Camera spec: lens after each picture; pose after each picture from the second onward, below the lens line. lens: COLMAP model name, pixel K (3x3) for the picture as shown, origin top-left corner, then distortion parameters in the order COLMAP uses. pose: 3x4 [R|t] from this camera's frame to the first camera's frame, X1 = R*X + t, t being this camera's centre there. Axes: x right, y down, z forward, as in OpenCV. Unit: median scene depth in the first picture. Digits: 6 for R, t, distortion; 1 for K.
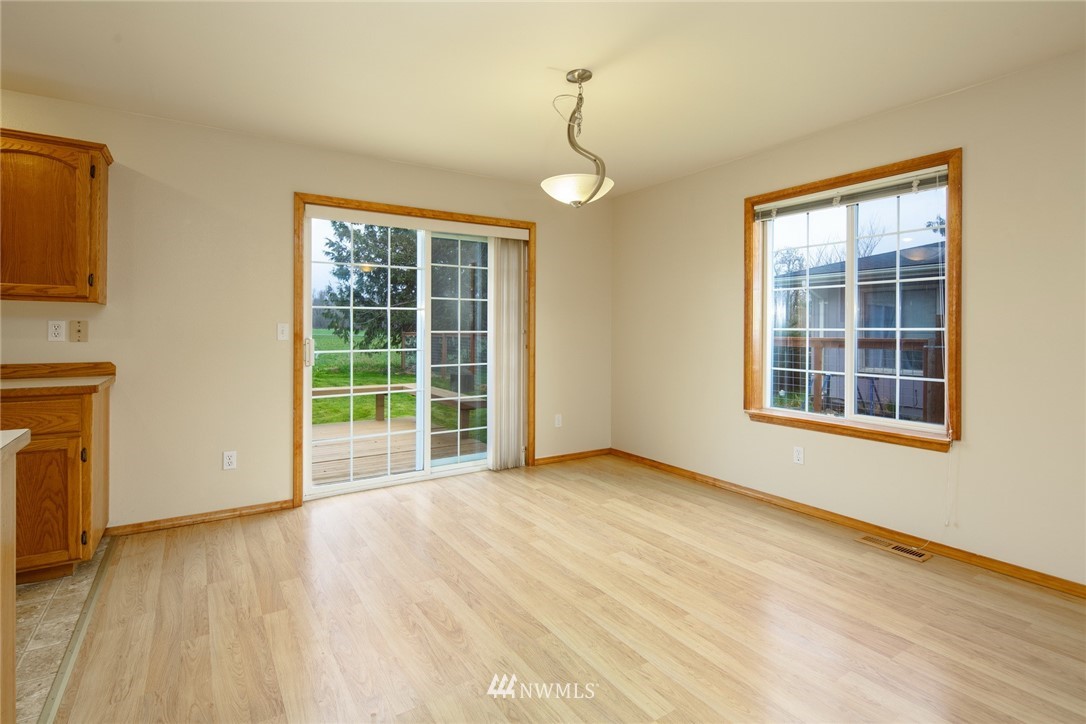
lens RADIAL K [[528.8, 0, 545.2], [0, 528.8, 328.1], [0, 0, 1]] dist [0.008356, -0.003867]
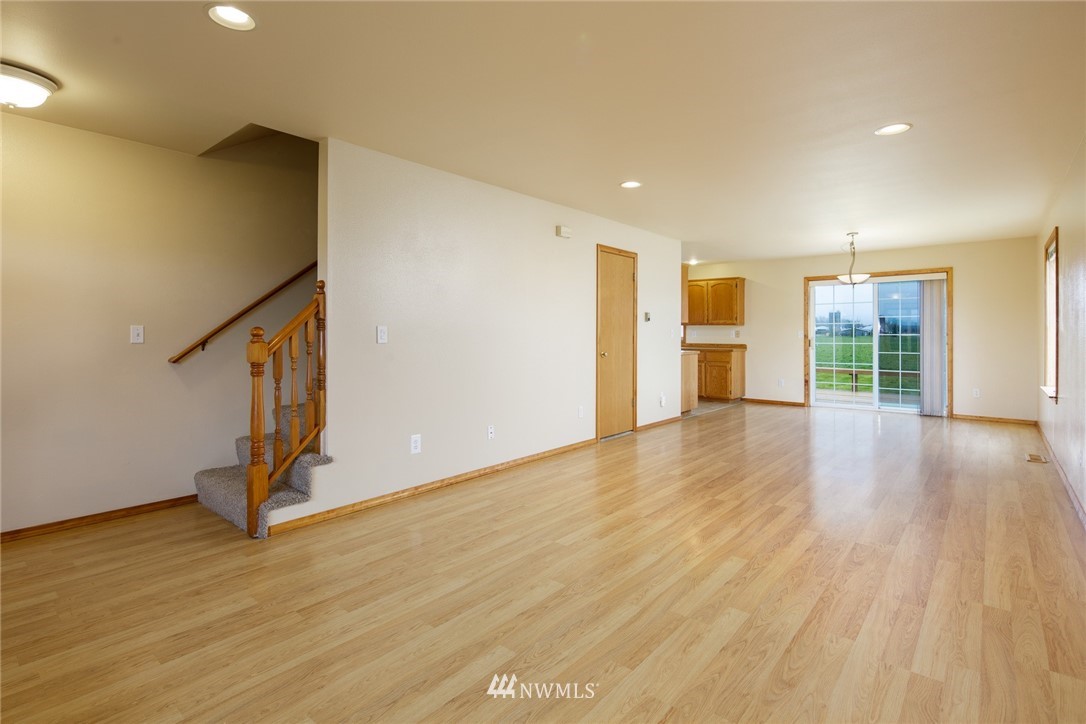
lens RADIAL K [[528.8, 0, 562.9], [0, 528.8, 330.9], [0, 0, 1]] dist [0.008356, -0.003867]
pose [[0.293296, -0.014151, -0.955917, 1.688913], [0.003221, 0.999899, -0.013813, 0.024183], [0.956016, 0.000972, 0.293313, -0.846397]]
